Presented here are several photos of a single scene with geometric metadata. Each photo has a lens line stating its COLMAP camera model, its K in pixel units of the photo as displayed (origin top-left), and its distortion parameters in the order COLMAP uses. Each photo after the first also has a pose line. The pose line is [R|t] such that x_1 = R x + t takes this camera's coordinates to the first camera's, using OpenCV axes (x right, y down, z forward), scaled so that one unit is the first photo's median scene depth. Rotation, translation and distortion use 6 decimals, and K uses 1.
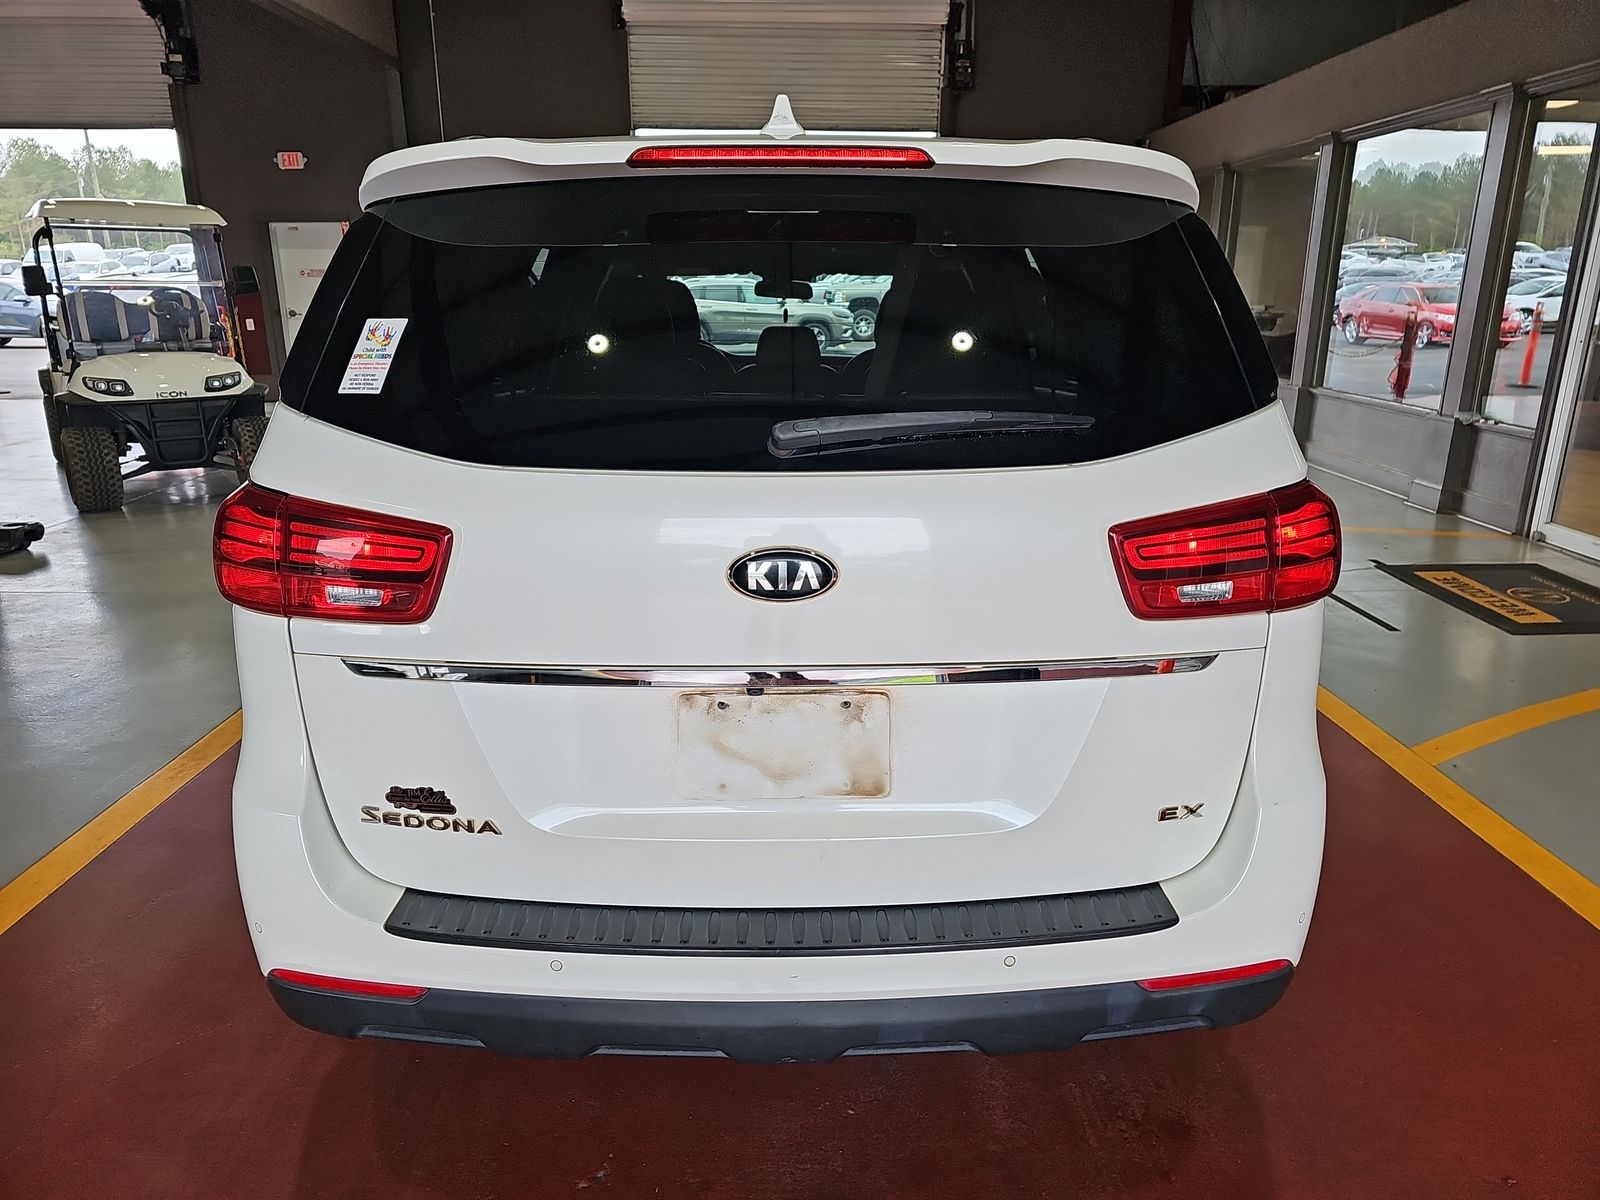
lens RADIAL K [[1047.2, 0, 824.2], [0, 1047.2, 601.6], [0, 0, 1]] dist [-0.003437, 0.000914]
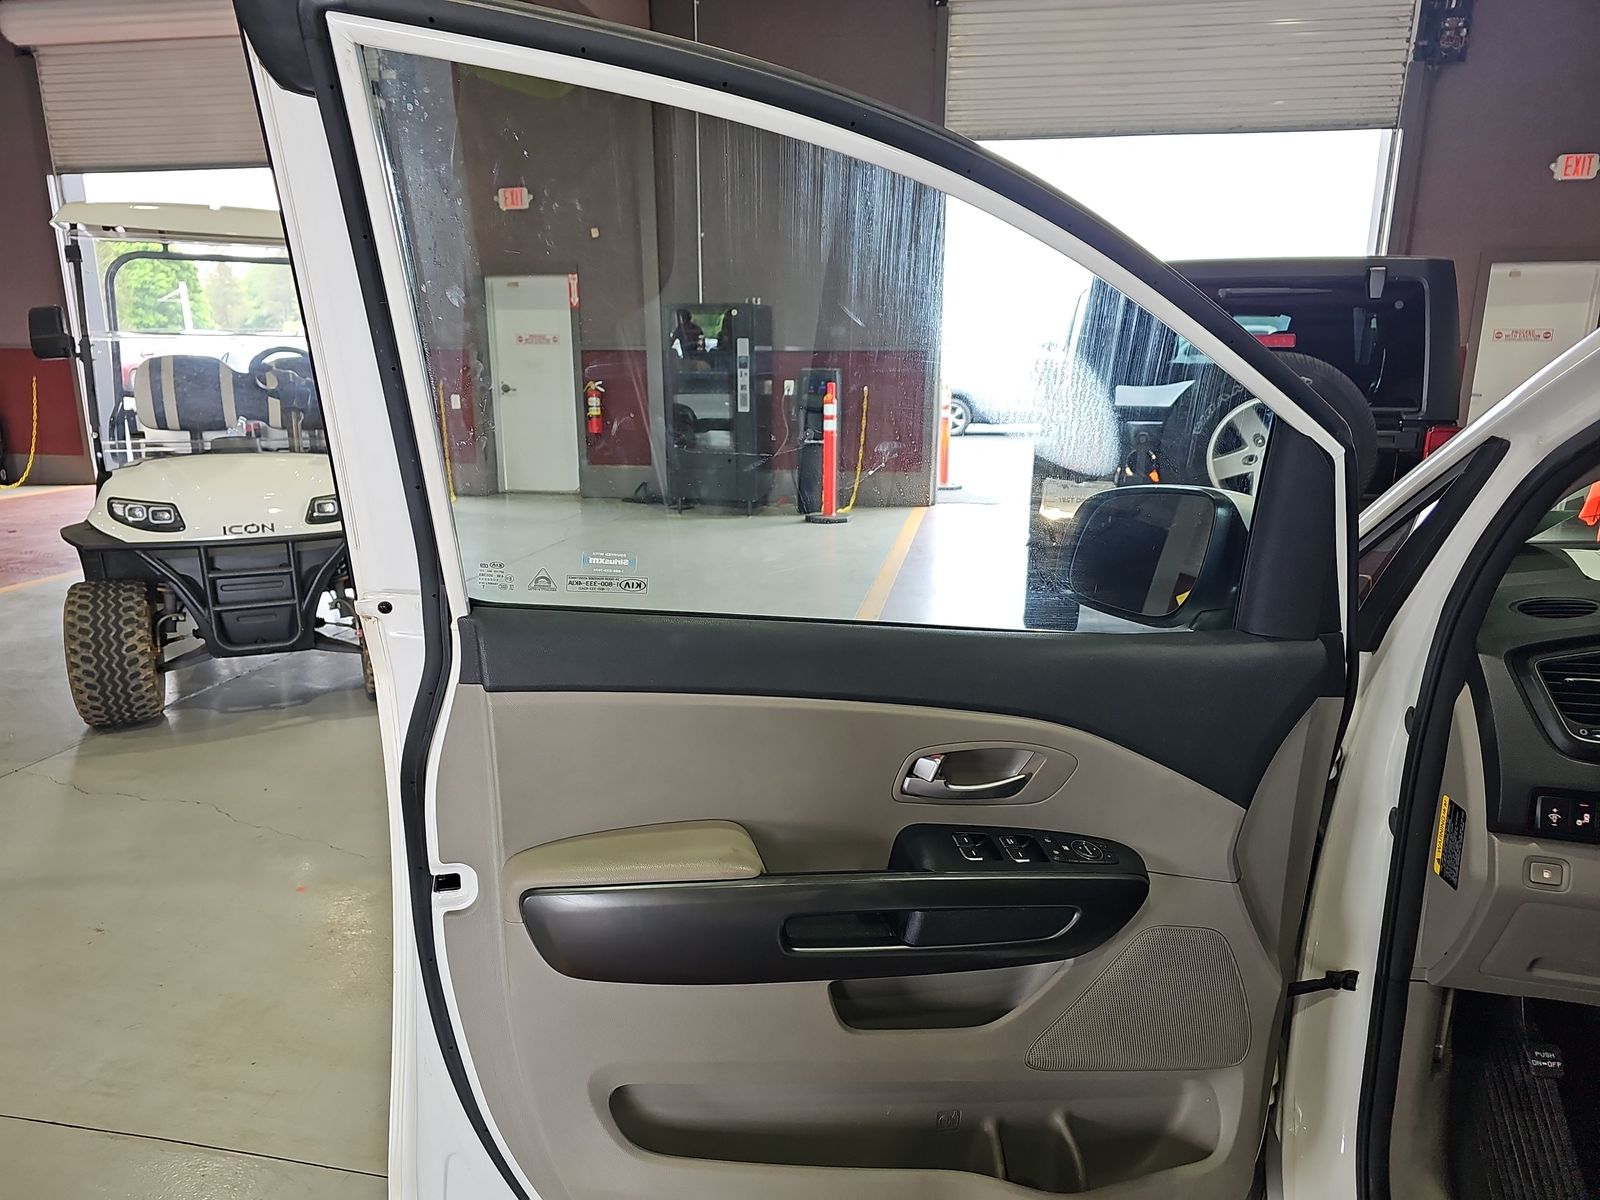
lens RADIAL K [[1060.1, 0, 800.0], [0, 1060.1, 600.0], [0, 0, 1]] dist [0.003962, -0.000498]
pose [[0.977784, 0.047028, -0.204272, -0.211705], [-0.060892, 0.996209, -0.062121, -0.143728], [0.200576, 0.073180, 0.976941, 0.502410]]
